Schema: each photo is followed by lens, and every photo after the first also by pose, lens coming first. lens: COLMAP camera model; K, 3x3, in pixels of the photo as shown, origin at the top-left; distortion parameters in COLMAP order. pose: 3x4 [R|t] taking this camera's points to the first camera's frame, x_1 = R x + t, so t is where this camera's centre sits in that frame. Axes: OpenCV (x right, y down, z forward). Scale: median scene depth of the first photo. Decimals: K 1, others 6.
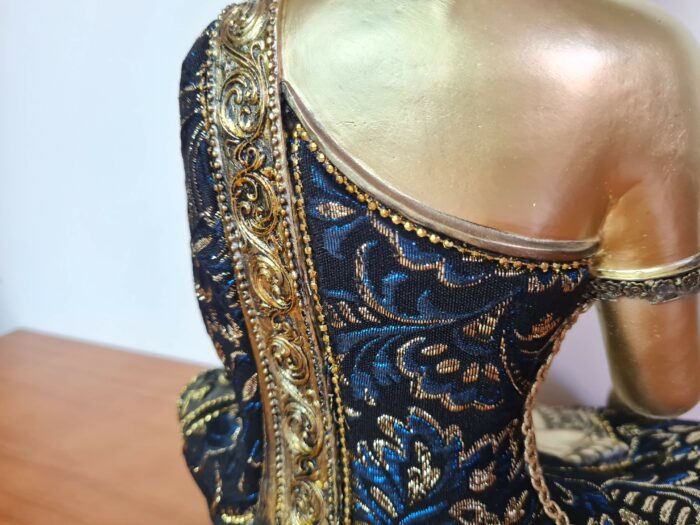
lens RADIAL K [[571.4, 0, 350.0], [0, 571.4, 262.5], [0, 0, 1]] dist [-0.042239, -0.003191]
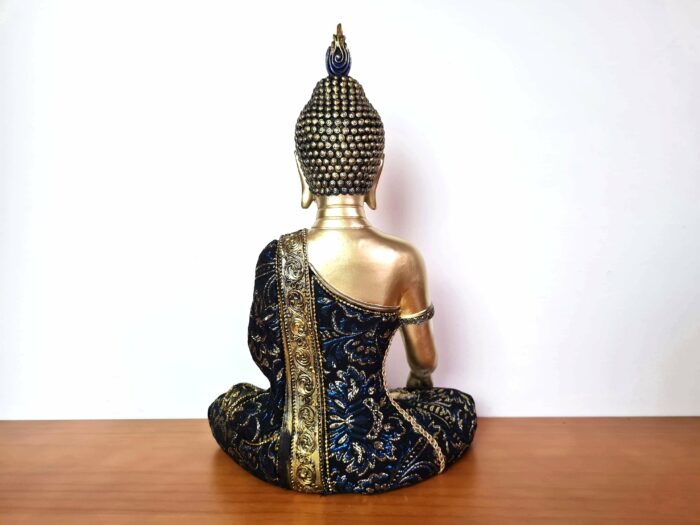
lens RADIAL K [[571.4, 0, 350.0], [0, 571.4, 262.5], [0, 0, 1]] dist [-0.042239, -0.003191]
pose [[0.933004, -0.013541, 0.359611, -0.990177], [0.090847, 0.975788, -0.198959, 0.331851], [-0.348210, 0.218299, 0.911644, -1.927278]]
